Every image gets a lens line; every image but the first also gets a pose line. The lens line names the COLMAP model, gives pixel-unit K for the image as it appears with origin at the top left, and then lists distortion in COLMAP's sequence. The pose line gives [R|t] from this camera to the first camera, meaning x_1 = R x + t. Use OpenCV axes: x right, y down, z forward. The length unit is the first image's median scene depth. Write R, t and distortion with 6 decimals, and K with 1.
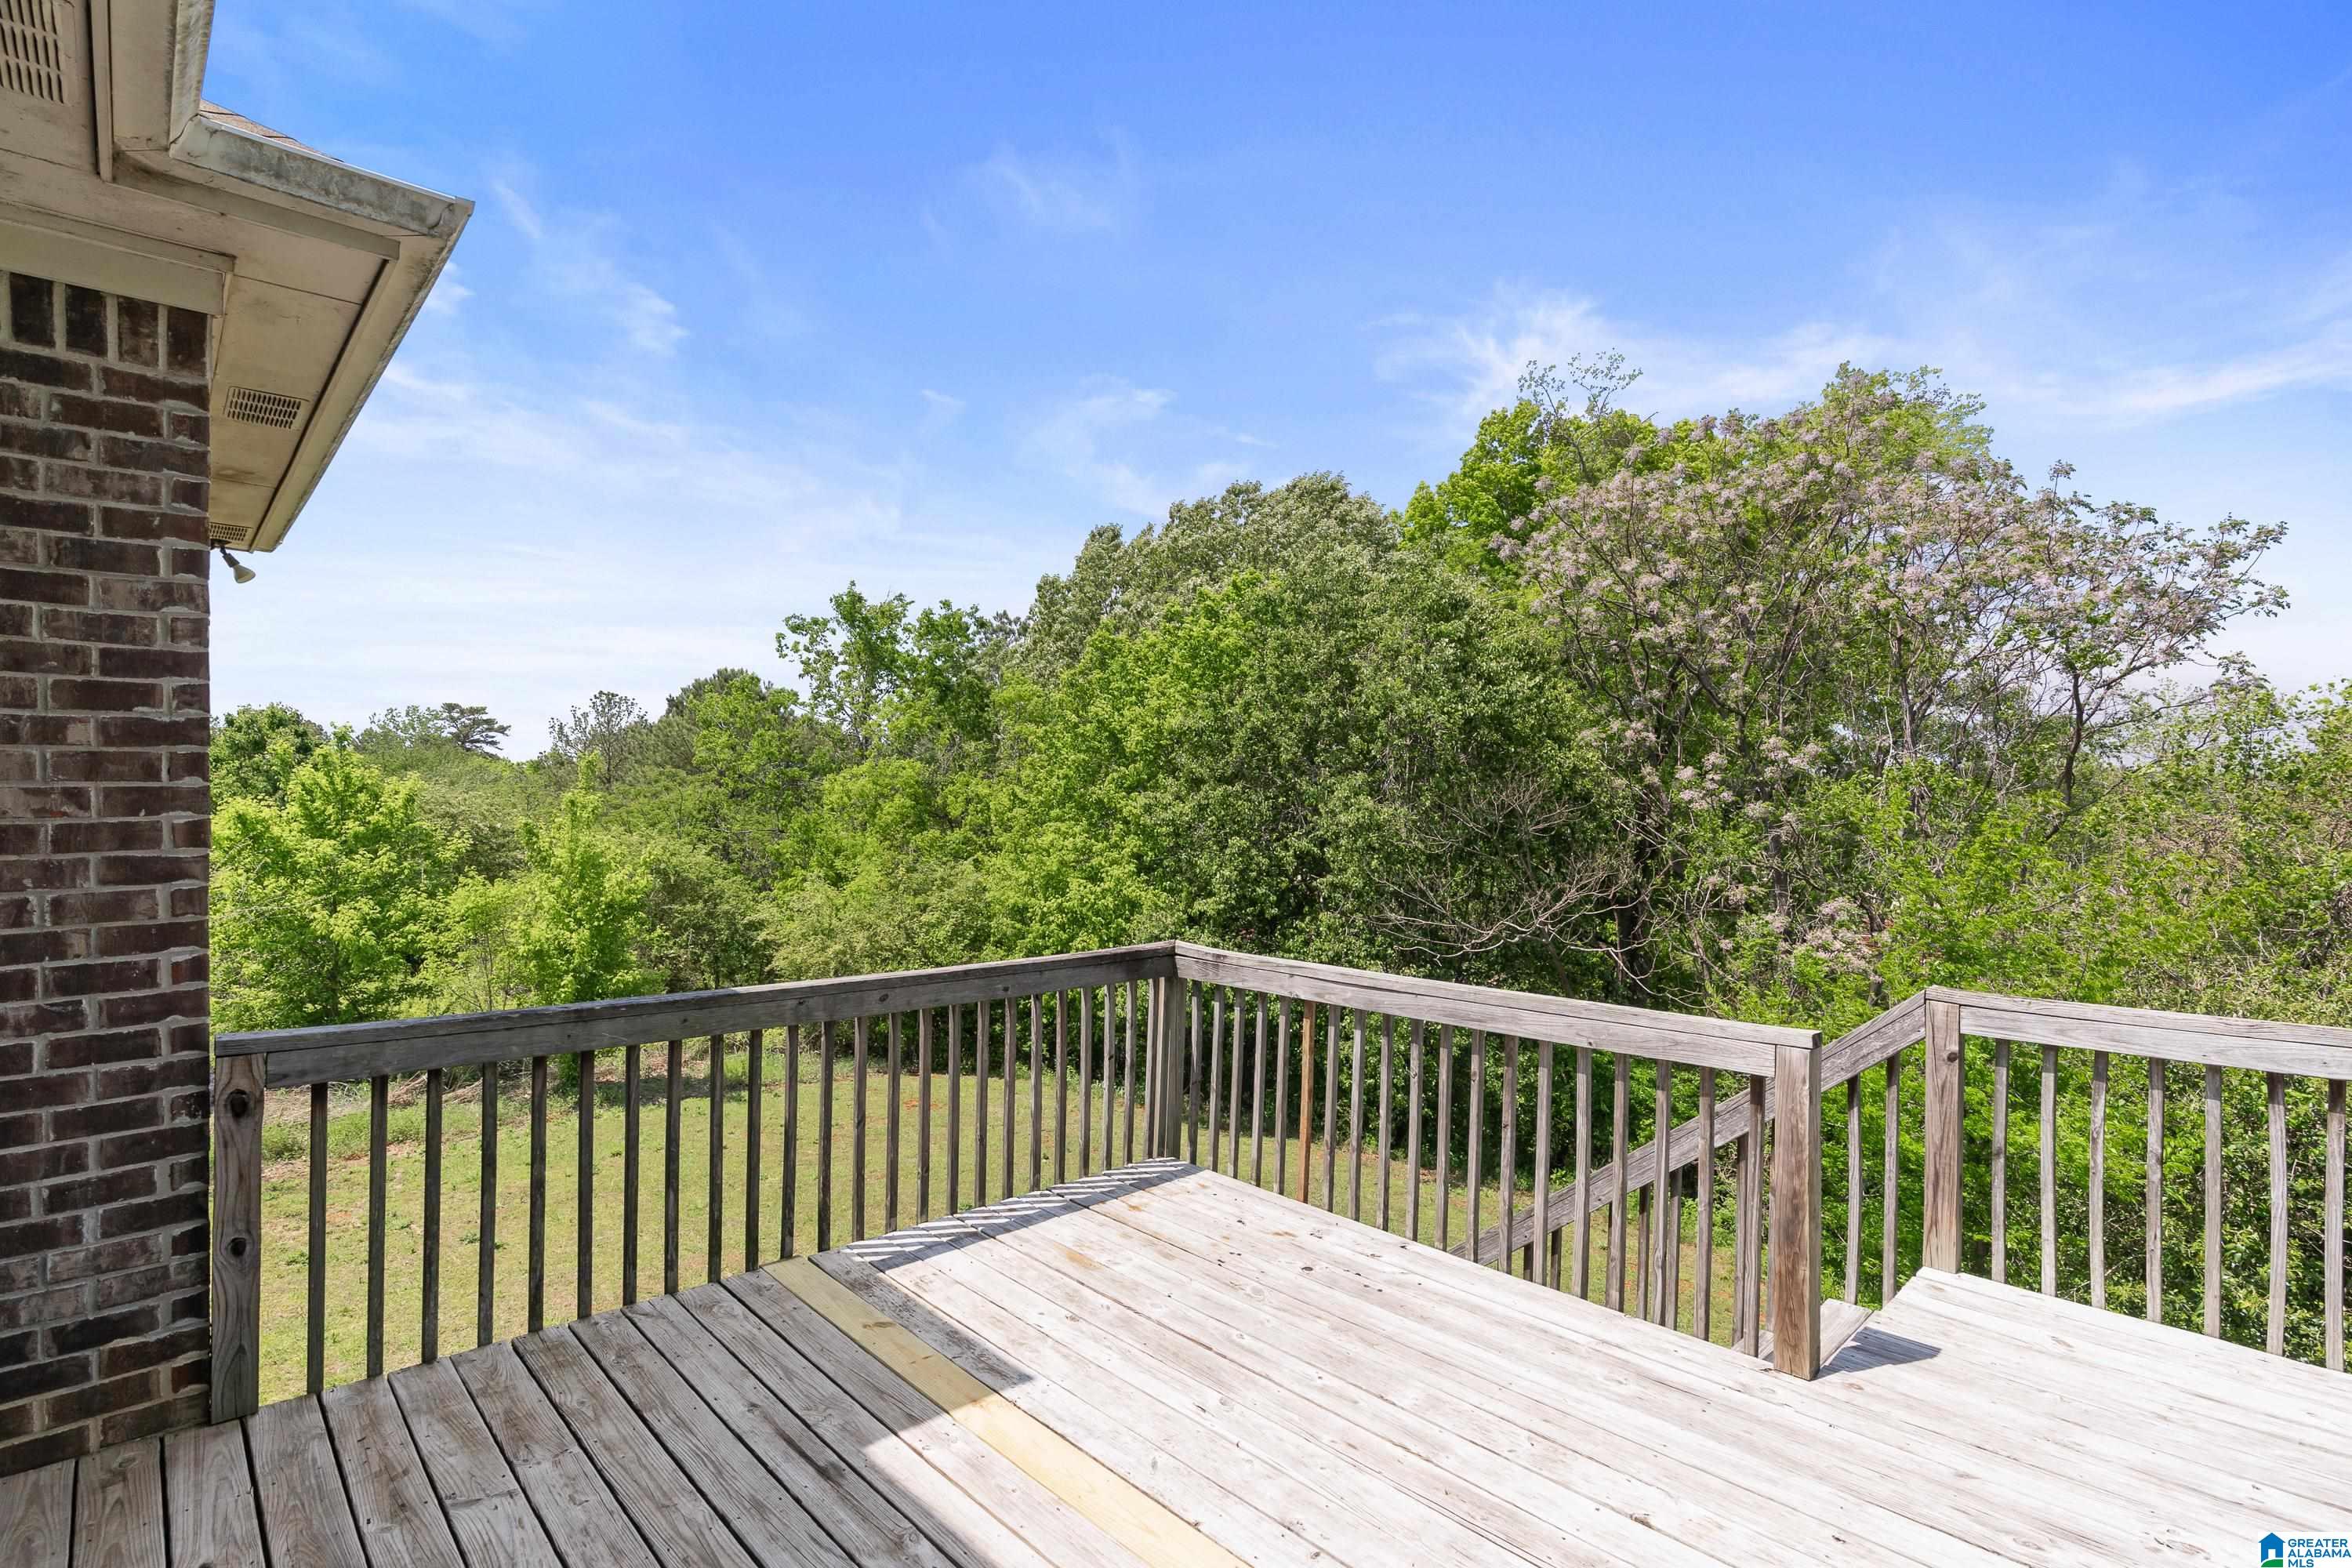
lens RADIAL K [[1132.8, 0, 1181.8], [0, 1132.8, 792.4], [0, 0, 1]] dist [-0.025144, 0.016059]
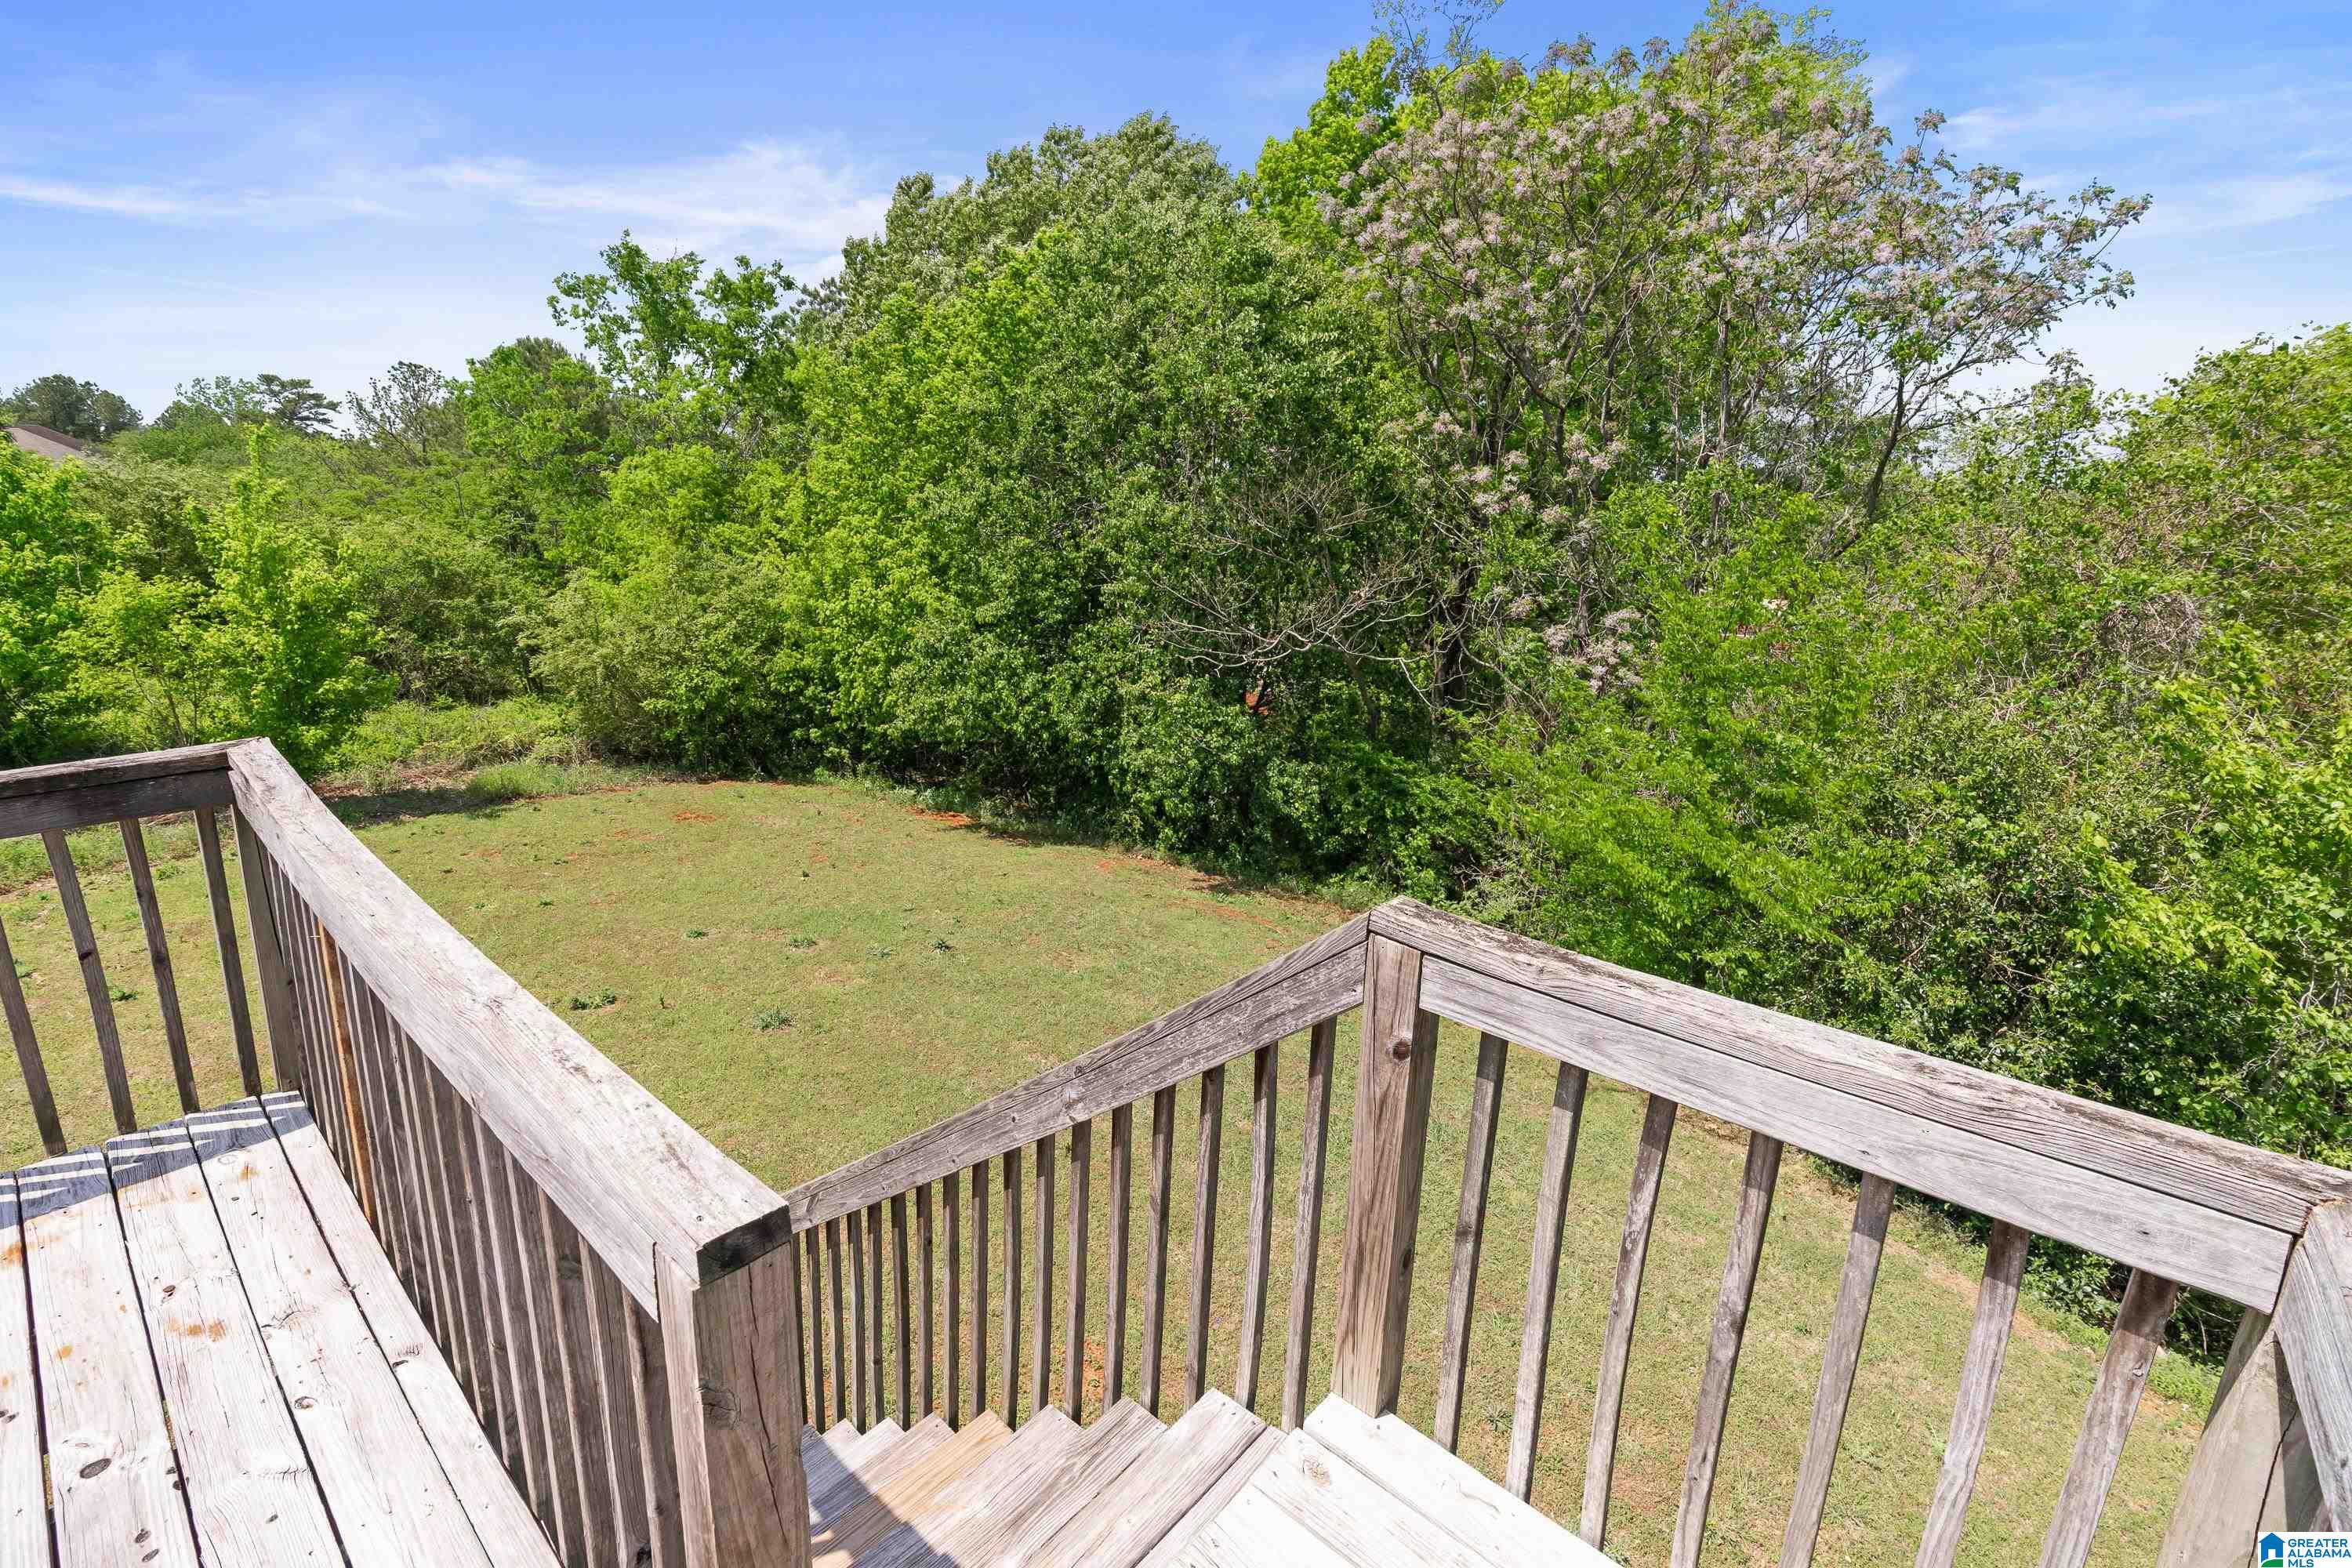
lens RADIAL K [[1067.5, 0, 1172.2], [0, 1067.5, 769.0], [0, 0, 1]] dist [-0.001065, -0.000247]
pose [[0.995755, -0.007756, 0.091720, 0.088541], [-0.015833, 0.967159, 0.253677, 0.000426], [-0.090675, -0.254052, 0.962931, 0.096599]]
